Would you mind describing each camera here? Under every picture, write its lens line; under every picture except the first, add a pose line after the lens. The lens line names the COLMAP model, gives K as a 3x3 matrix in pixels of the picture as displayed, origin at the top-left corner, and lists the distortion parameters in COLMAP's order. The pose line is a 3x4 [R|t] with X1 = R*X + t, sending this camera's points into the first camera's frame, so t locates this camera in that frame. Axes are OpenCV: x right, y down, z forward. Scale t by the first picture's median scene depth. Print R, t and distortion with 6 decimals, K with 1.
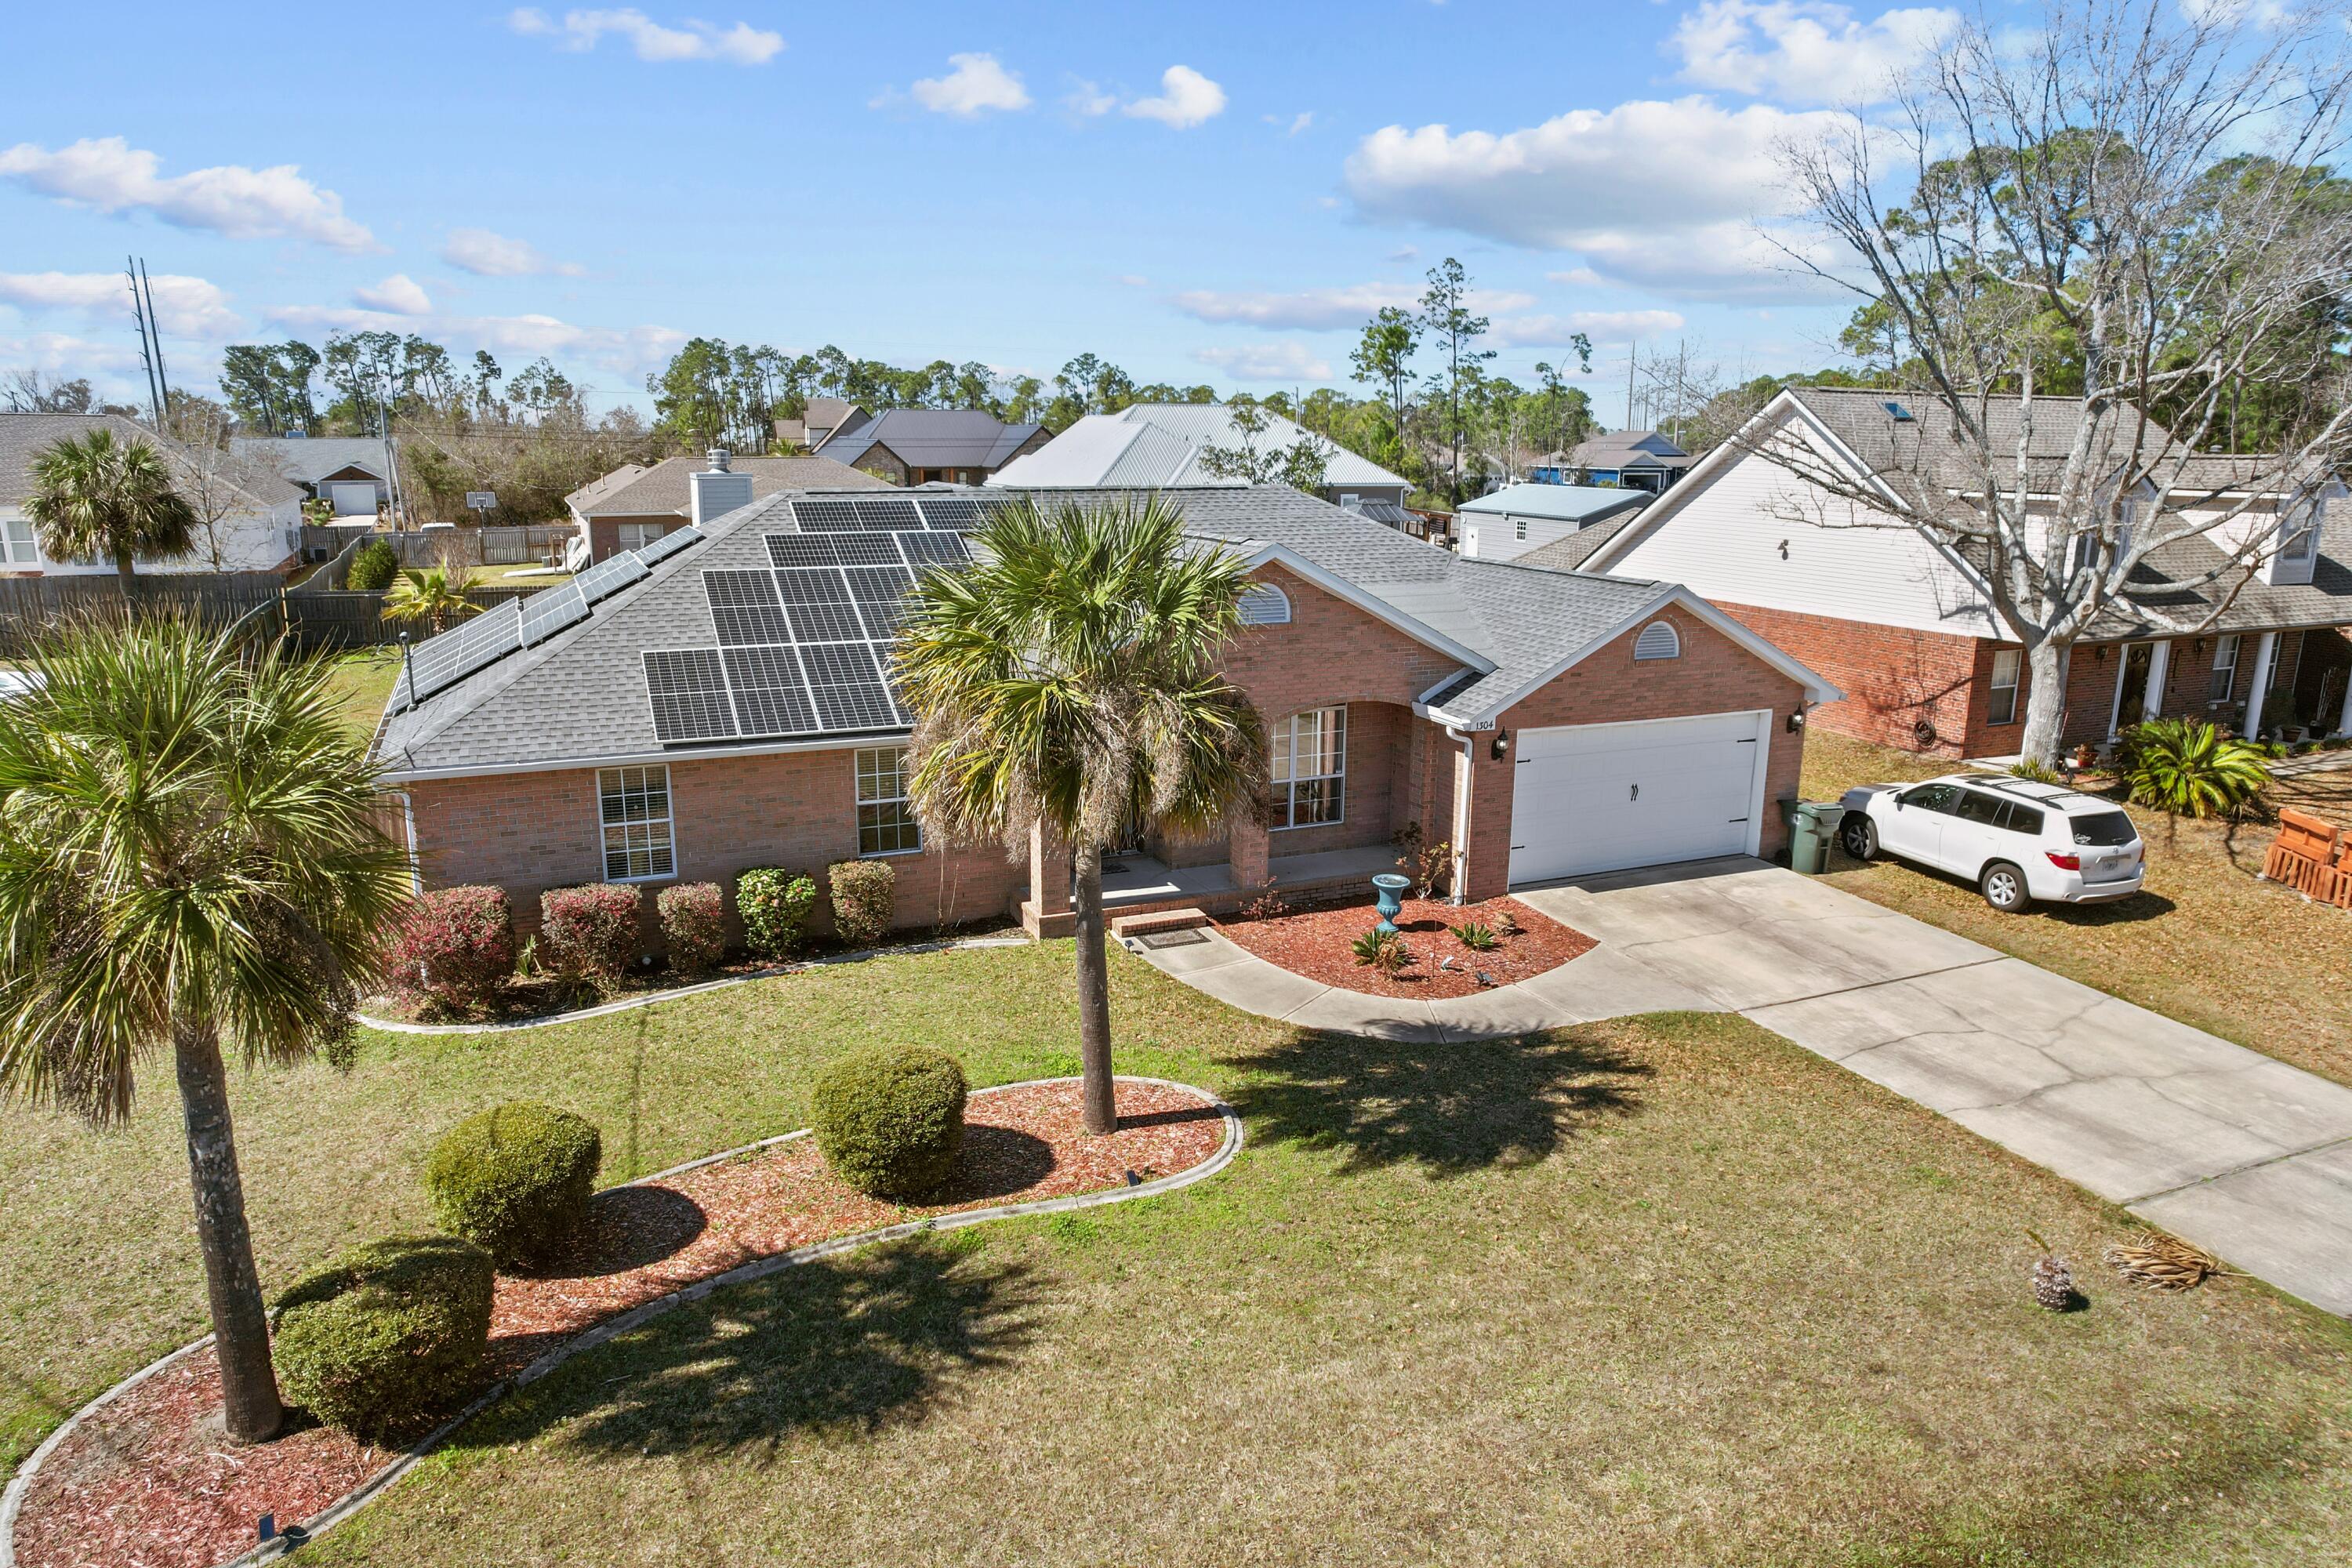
lens RADIAL K [[1460.4, 0, 1176.0], [0, 1460.4, 784.0], [0, 0, 1]] dist [-0.036077, 0.000586]
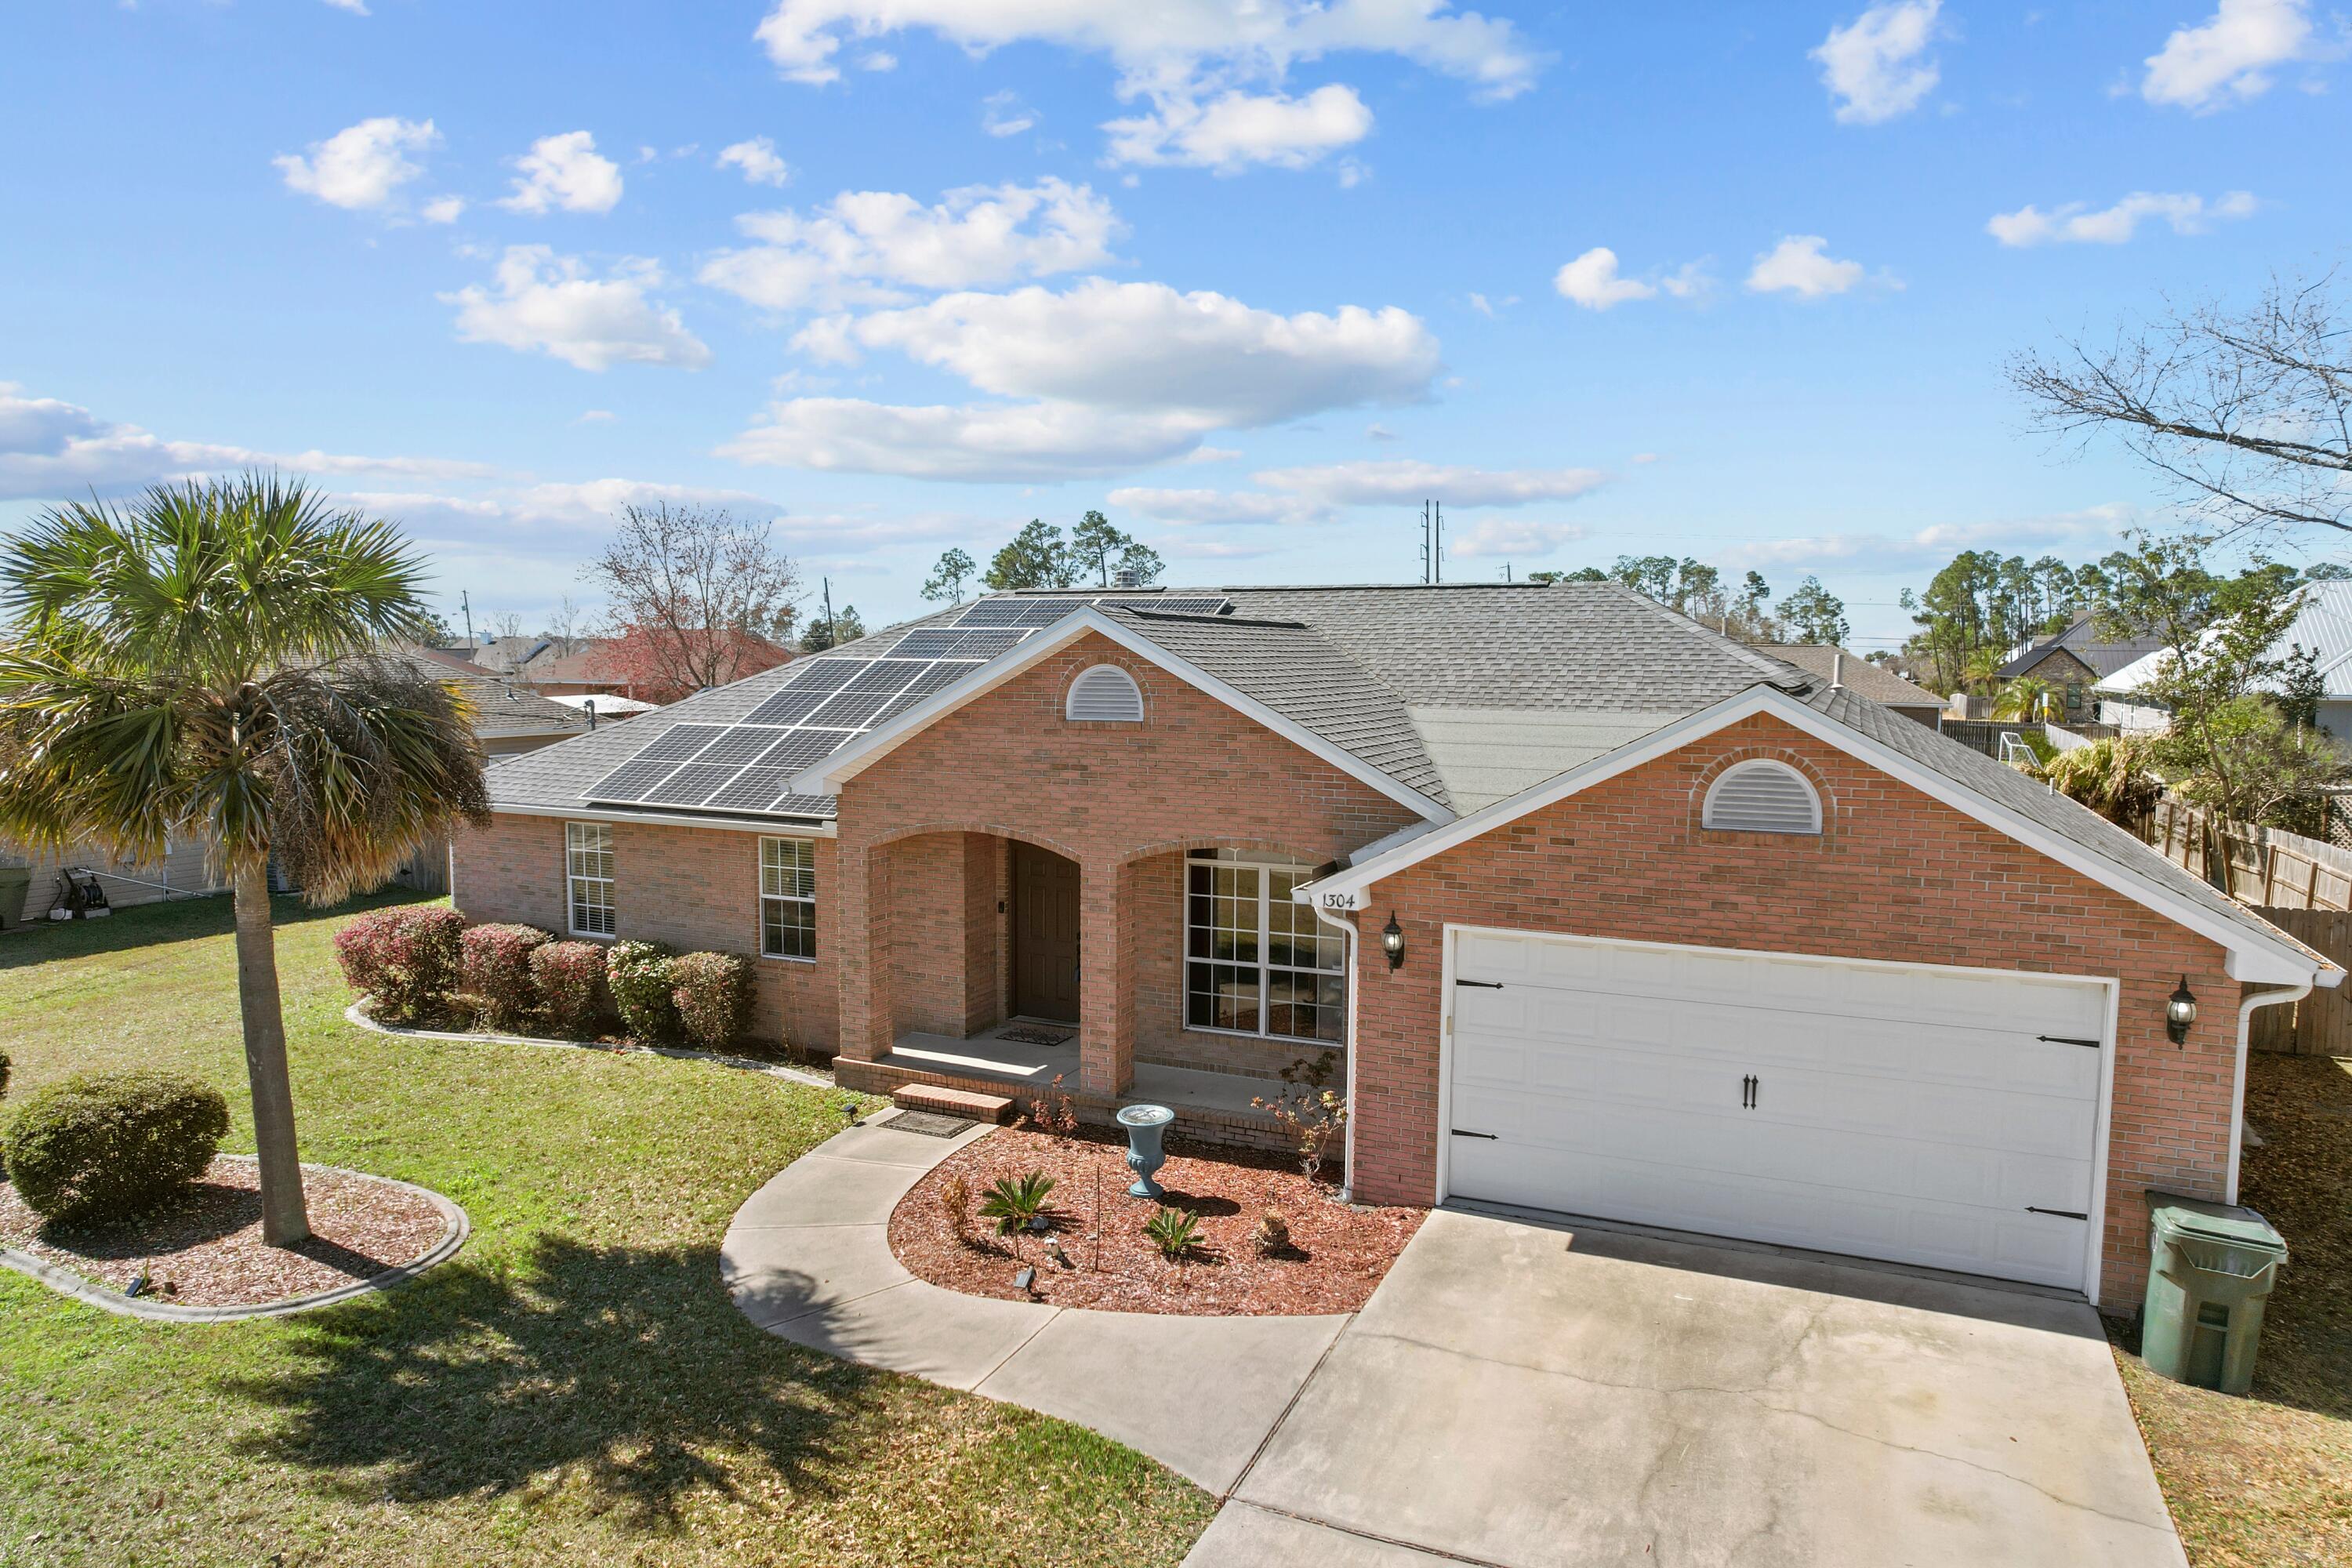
lens RADIAL K [[1483.1, 0, 1176.0], [0, 1483.1, 784.0], [0, 0, 1]] dist [-0.102600, 0.101644]
pose [[0.673712, 0.063657, -0.736247, 0.613989], [-0.172624, 0.982276, -0.073033, -0.031779], [0.718549, 0.176297, 0.672760, 0.537886]]
